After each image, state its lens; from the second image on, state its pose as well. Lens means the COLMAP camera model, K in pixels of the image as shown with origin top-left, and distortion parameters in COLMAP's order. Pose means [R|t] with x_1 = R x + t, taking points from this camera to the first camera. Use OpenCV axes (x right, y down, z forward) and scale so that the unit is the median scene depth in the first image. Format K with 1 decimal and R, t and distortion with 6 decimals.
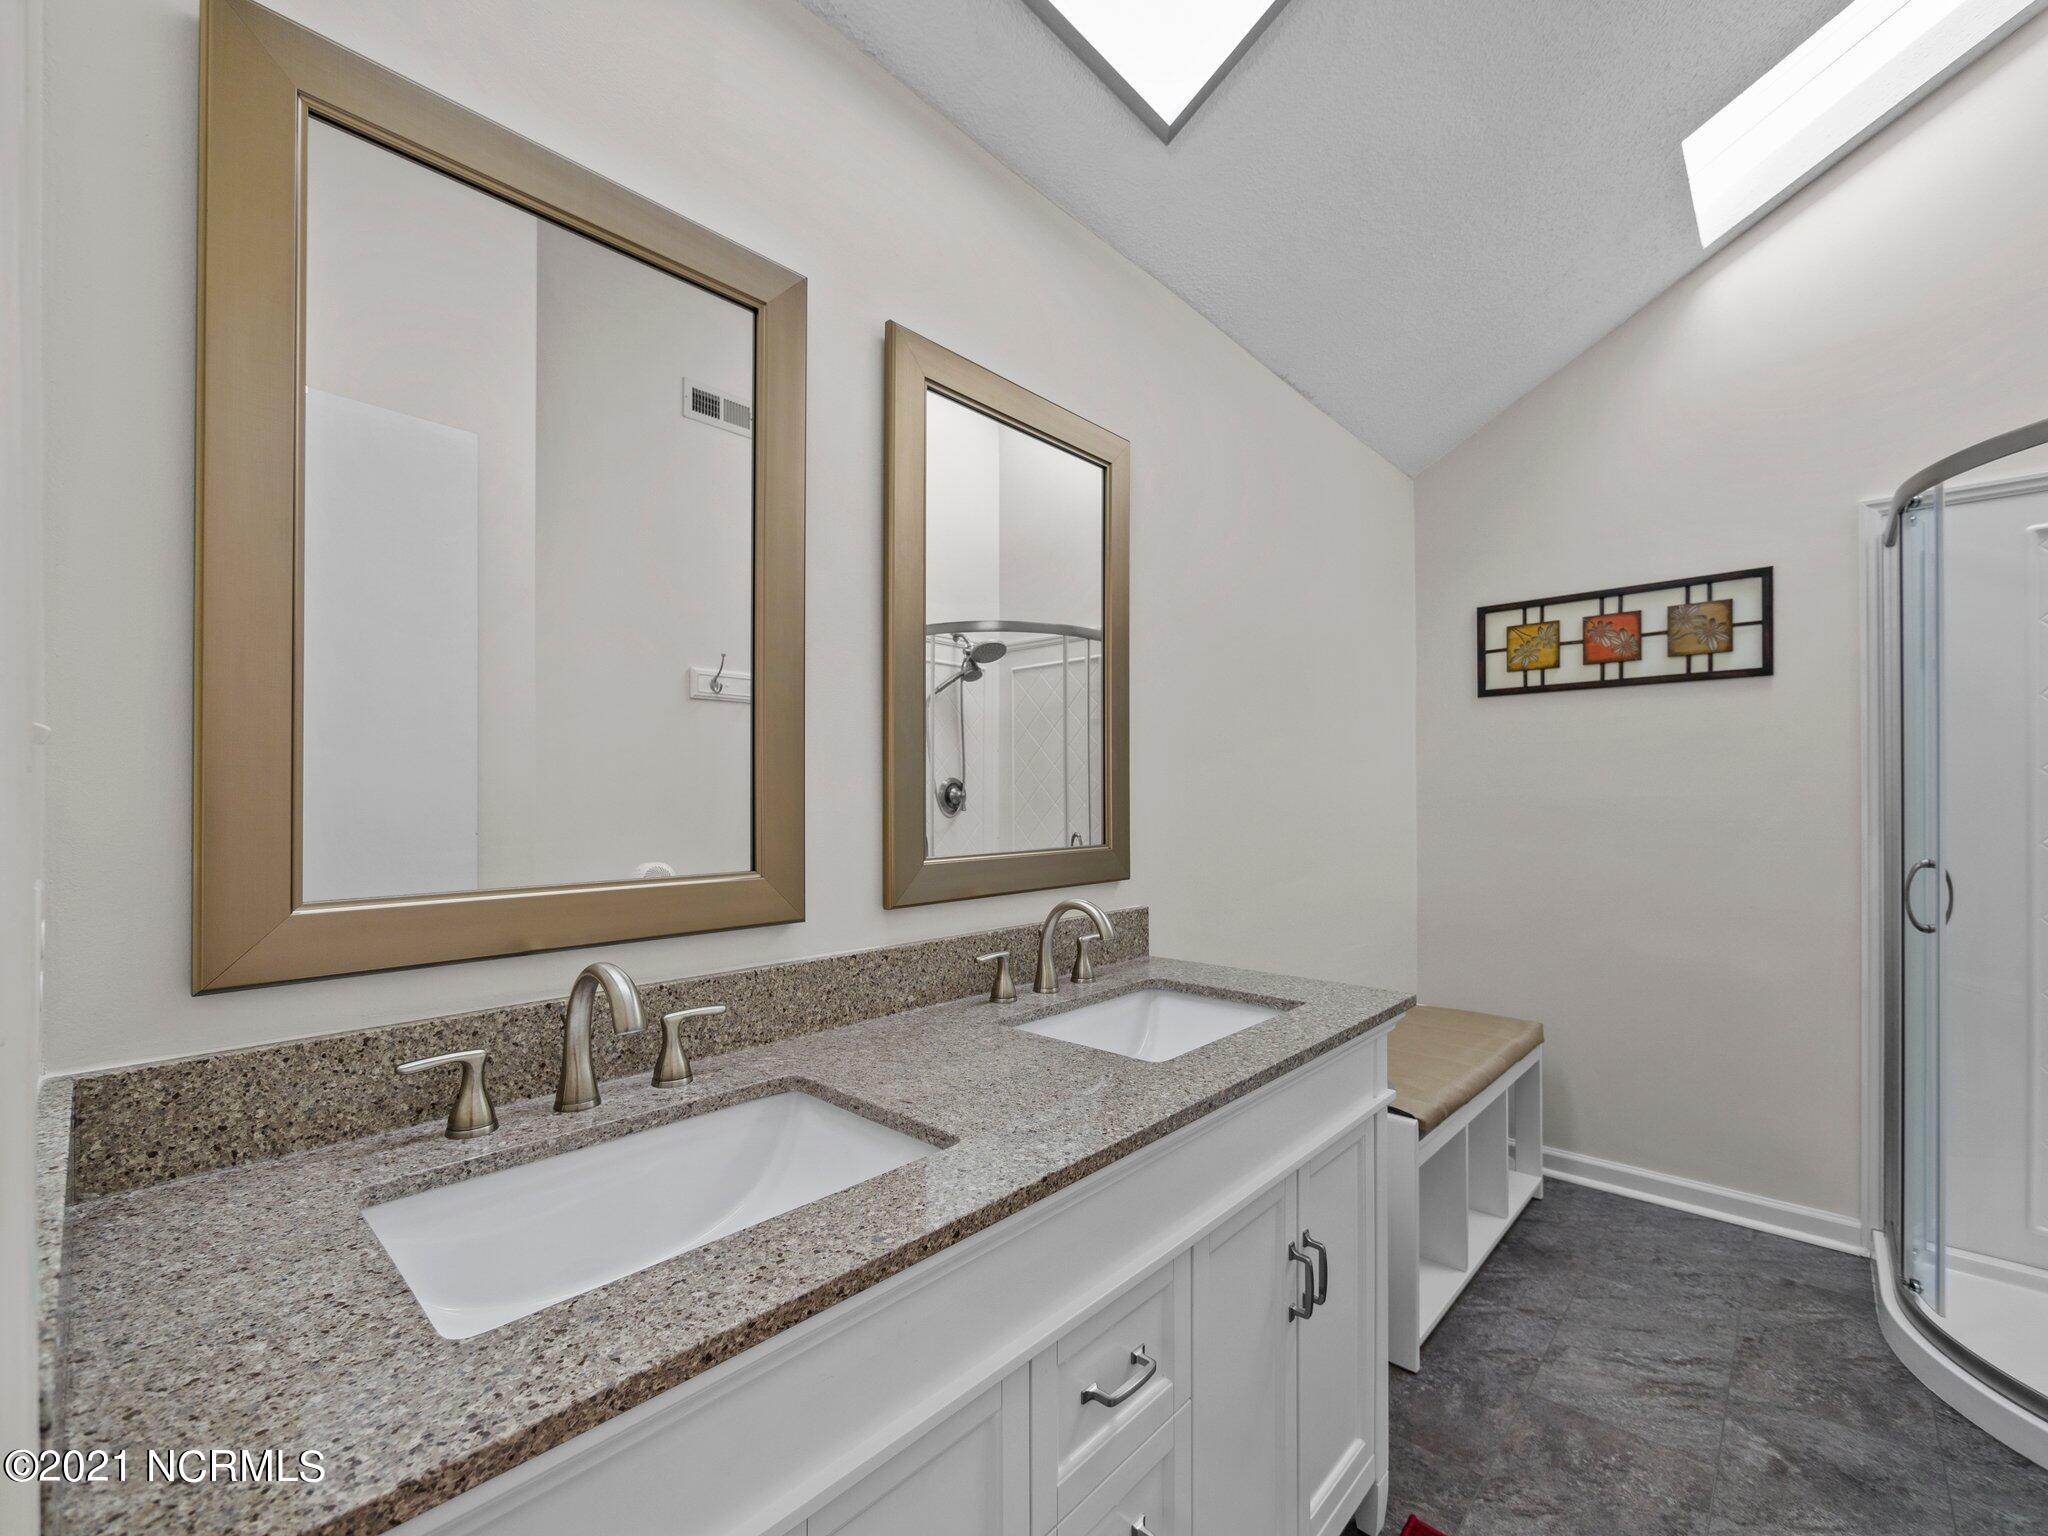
lens RADIAL K [[870.6, 0, 1030.5], [0, 870.6, 787.1], [0, 0, 1]] dist [-0.003925, 0.000361]
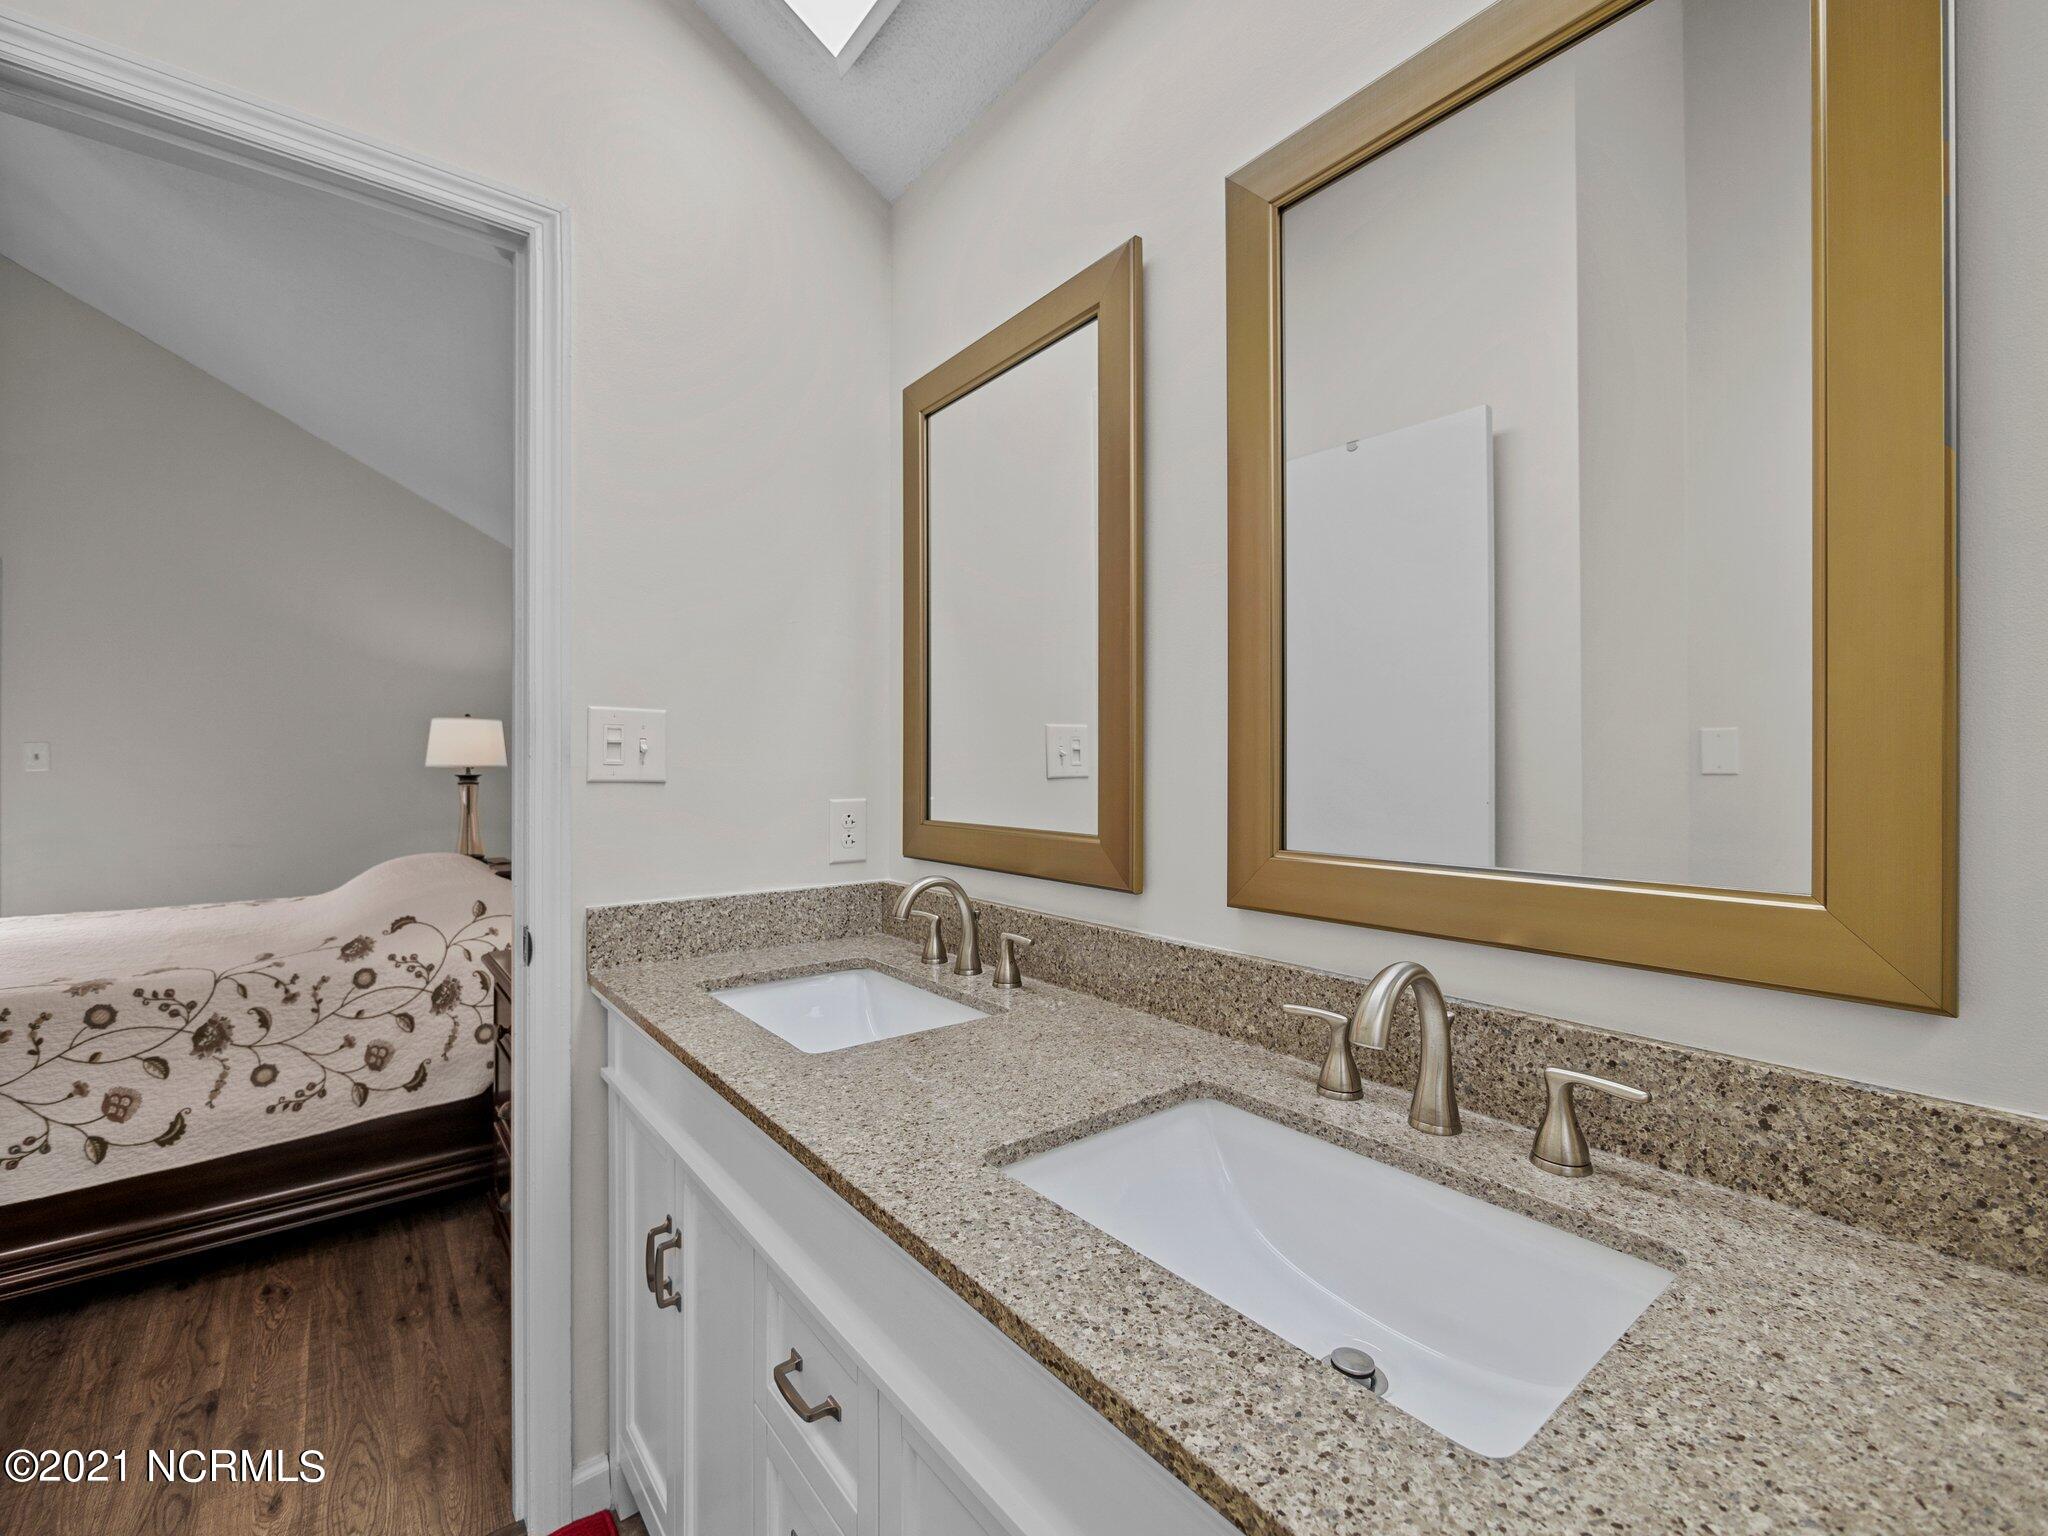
lens RADIAL K [[879.2, 0, 1024.0], [0, 879.2, 768.0], [0, 0, 1]] dist [-0.002995, 0.000085]
pose [[-0.157510, -0.005937, -0.987500, 0.690972], [0.003353, 0.999973, -0.006546, 0.017879], [0.987512, -0.004342, -0.157486, 0.966953]]
